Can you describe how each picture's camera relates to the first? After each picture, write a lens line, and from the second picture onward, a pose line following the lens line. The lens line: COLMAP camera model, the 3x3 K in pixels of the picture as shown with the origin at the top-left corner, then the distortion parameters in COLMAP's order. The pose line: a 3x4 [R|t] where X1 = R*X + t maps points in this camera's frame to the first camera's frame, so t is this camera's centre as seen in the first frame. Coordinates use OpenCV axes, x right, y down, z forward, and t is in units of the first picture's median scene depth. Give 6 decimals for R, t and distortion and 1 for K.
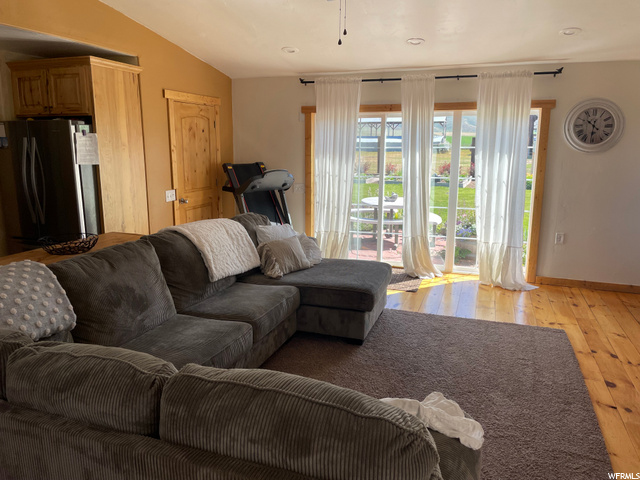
lens RADIAL K [[488.2, 0, 318.2], [0, 488.2, 237.4], [0, 0, 1]] dist [0.090352, -0.114232]
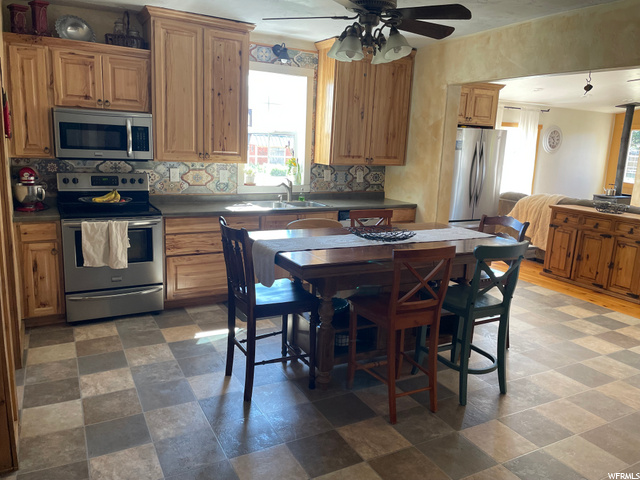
lens RADIAL K [[488.2, 0, 318.2], [0, 488.2, 237.4], [0, 0, 1]] dist [0.090352, -0.114232]
pose [[0.661832, -0.126666, 0.738874, -1.560919], [0.103541, 0.991621, 0.077250, -0.084855], [-0.742468, 0.025378, 0.669401, 0.375520]]
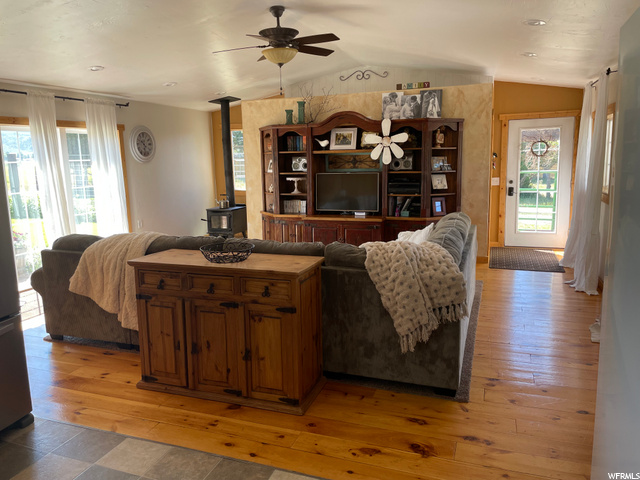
lens RADIAL K [[488.2, 0, 318.2], [0, 488.2, 237.4], [0, 0, 1]] dist [0.090352, -0.114232]
pose [[-0.001391, -0.174243, 0.984702, -0.932811], [0.207490, 0.963222, 0.170736, -0.098434], [-0.978236, 0.204553, 0.034814, 0.488778]]
